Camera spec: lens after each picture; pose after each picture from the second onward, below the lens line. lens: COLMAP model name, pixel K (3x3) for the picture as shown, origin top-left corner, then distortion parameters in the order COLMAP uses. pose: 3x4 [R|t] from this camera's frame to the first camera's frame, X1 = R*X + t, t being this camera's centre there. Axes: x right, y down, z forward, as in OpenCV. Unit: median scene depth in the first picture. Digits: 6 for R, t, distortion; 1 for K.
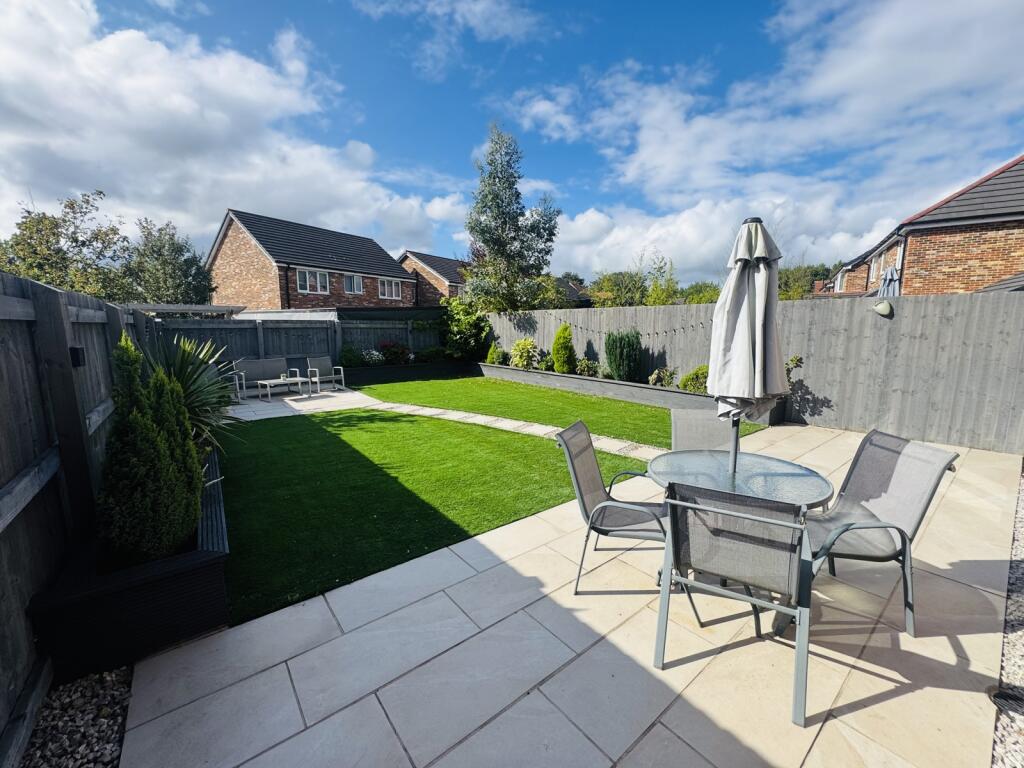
lens RADIAL K [[408.4, 0, 512.7], [0, 408.4, 384.6], [0, 0, 1]] dist [-0.003250, 0.000179]
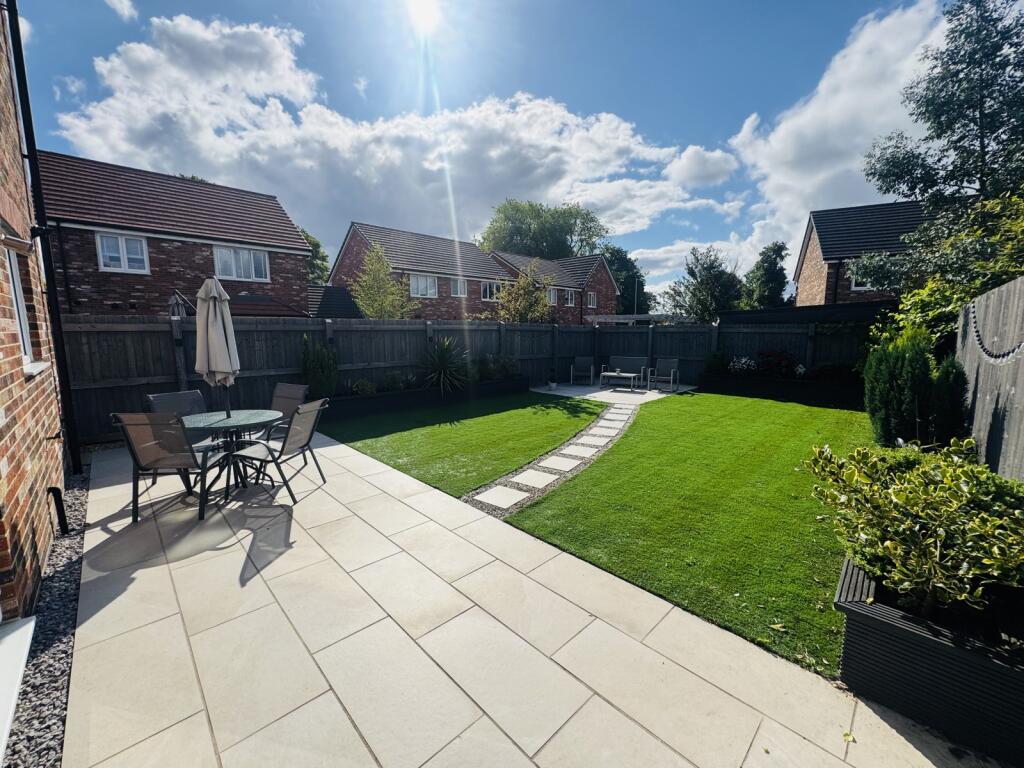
lens RADIAL K [[411.6, 0, 524.8], [0, 411.6, 379.7], [0, 0, 1]] dist [-0.002342, -0.000189]
pose [[0.121477, 0.120444, -0.985260, 2.122137], [-0.136687, 0.985184, 0.103582, -0.273328], [0.983138, 0.122090, 0.136140, 1.744604]]
